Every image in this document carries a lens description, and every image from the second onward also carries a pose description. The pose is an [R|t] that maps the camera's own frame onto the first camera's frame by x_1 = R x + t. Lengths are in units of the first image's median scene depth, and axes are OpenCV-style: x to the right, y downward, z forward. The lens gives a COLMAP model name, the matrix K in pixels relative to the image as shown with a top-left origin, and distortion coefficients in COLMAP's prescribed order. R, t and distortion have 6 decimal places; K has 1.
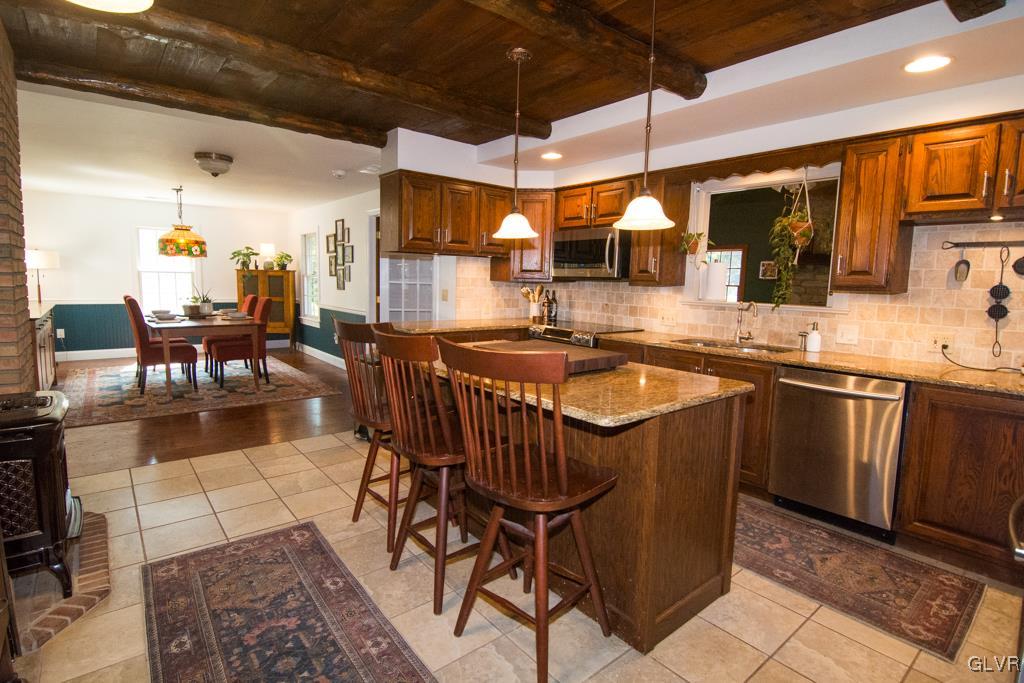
lens RADIAL K [[506.9, 0, 508.7], [0, 506.9, 339.9], [0, 0, 1]] dist [-0.007623, -0.009925]
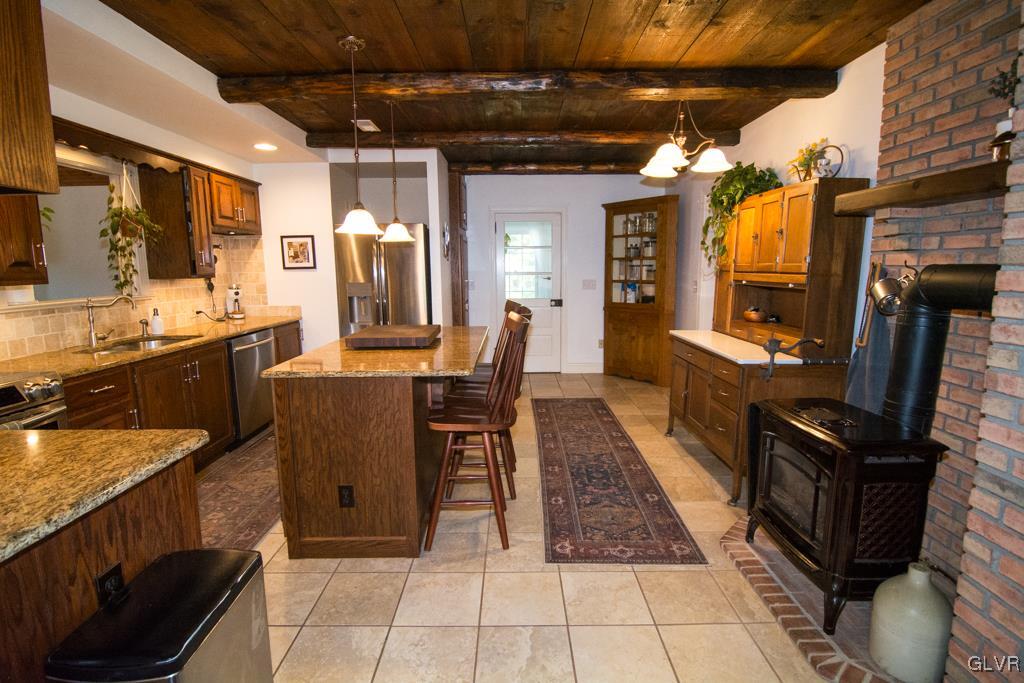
lens RADIAL K [[506.9, 0, 506.3], [0, 506.9, 344.2], [0, 0, 1]] dist [-0.007623, -0.009925]
pose [[-0.772044, -0.114857, 0.625105, -0.369858], [0.064666, 0.964236, 0.257036, -0.101749], [-0.632271, 0.238866, -0.737005, 0.704419]]
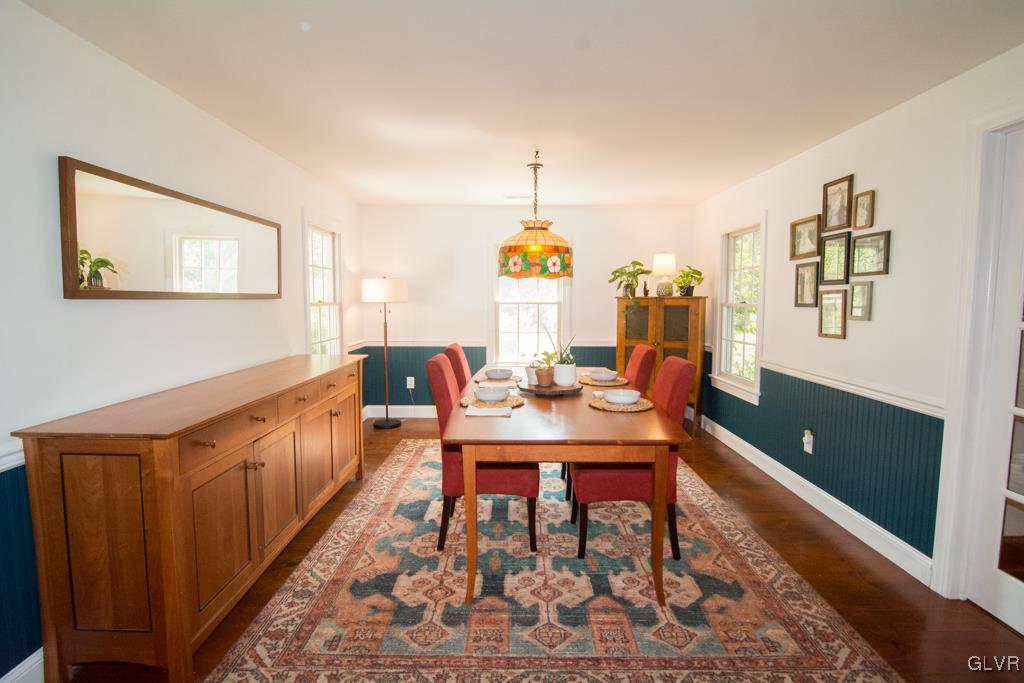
lens RADIAL K [[506.9, 0, 515.8], [0, 506.9, 337.6], [0, 0, 1]] dist [-0.007623, -0.009925]
pose [[0.779976, 0.024467, -0.625331, -0.316996], [-0.055852, 0.997969, -0.030617, -0.082207], [0.623312, 0.058807, 0.779759, 0.565346]]
